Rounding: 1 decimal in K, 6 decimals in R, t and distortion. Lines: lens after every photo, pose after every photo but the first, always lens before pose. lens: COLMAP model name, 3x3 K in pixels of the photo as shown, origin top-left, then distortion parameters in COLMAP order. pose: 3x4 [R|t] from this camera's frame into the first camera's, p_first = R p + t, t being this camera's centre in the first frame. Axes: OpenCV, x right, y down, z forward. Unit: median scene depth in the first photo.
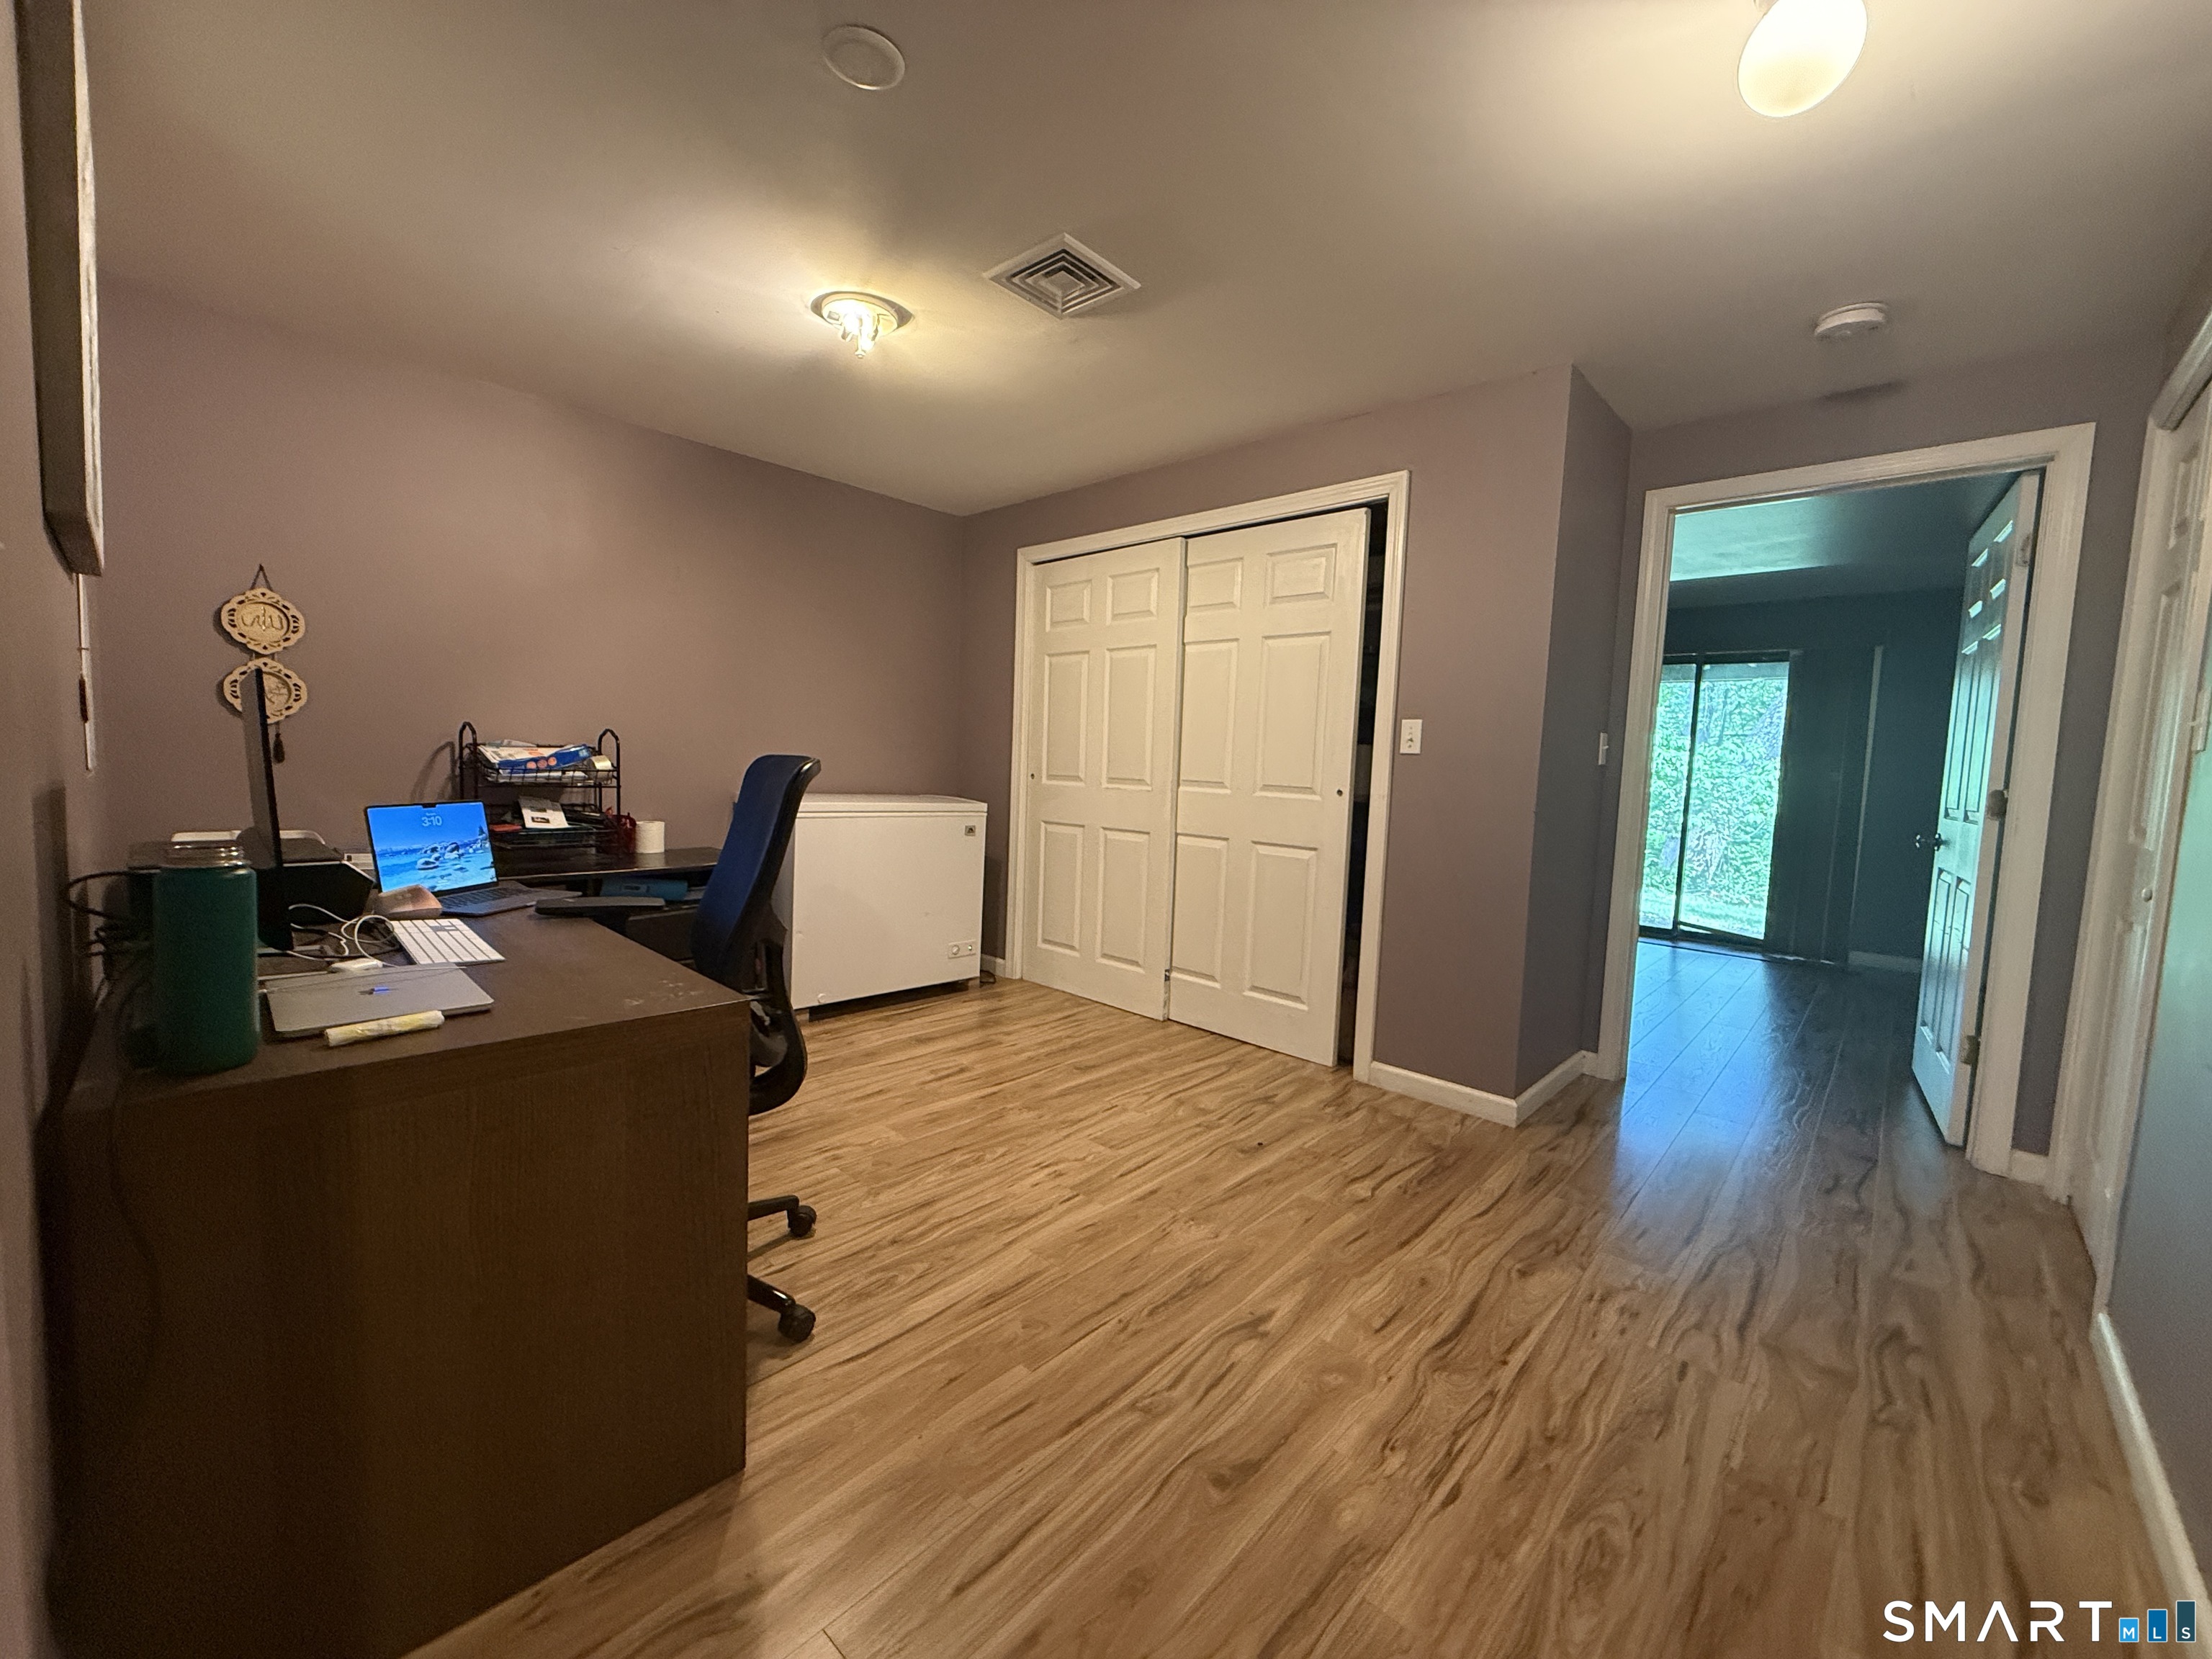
lens RADIAL K [[880.6, 0, 1110.5], [0, 880.6, 833.8], [0, 0, 1]] dist [-0.002636, 0.000515]
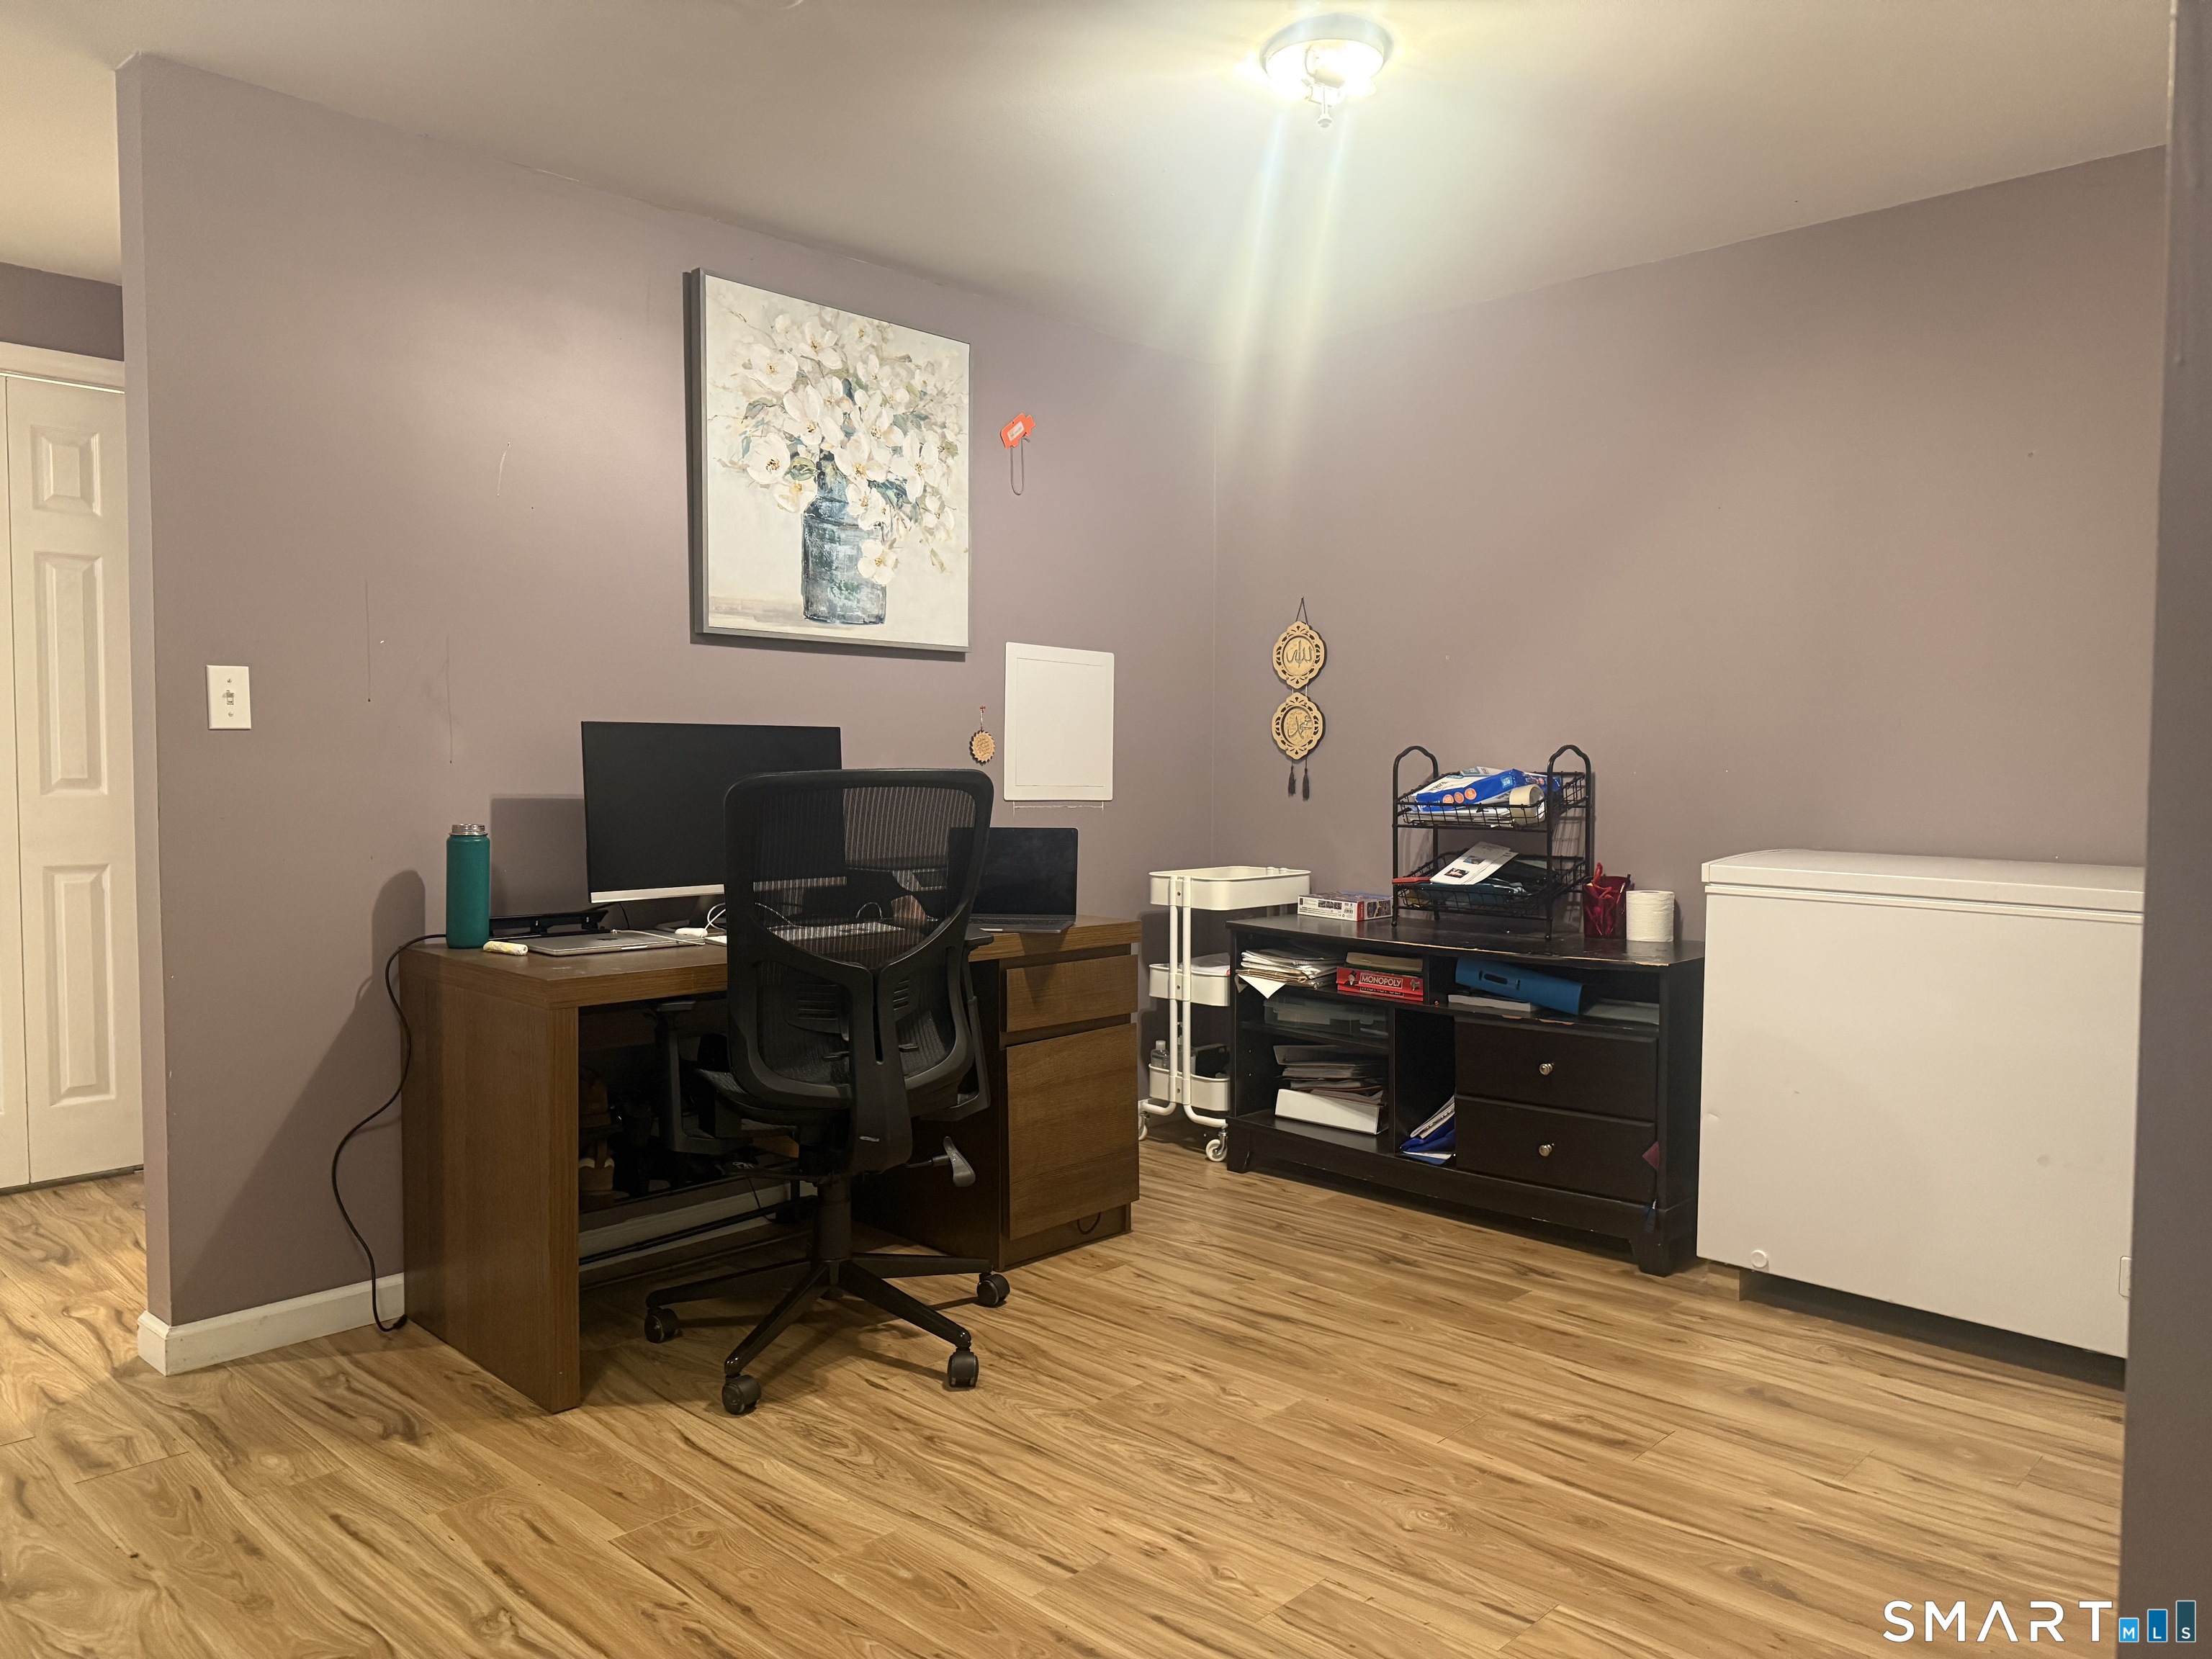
lens RADIAL K [[1574.5, 0, 1111.0], [0, 1574.5, 818.8], [0, 0, 1]] dist [0.037363, -0.038589]
pose [[-0.034289, -0.006901, -0.999388, 0.800070], [-0.084991, 0.996374, -0.003964, -0.036750], [0.995792, 0.084803, -0.034751, 0.879840]]
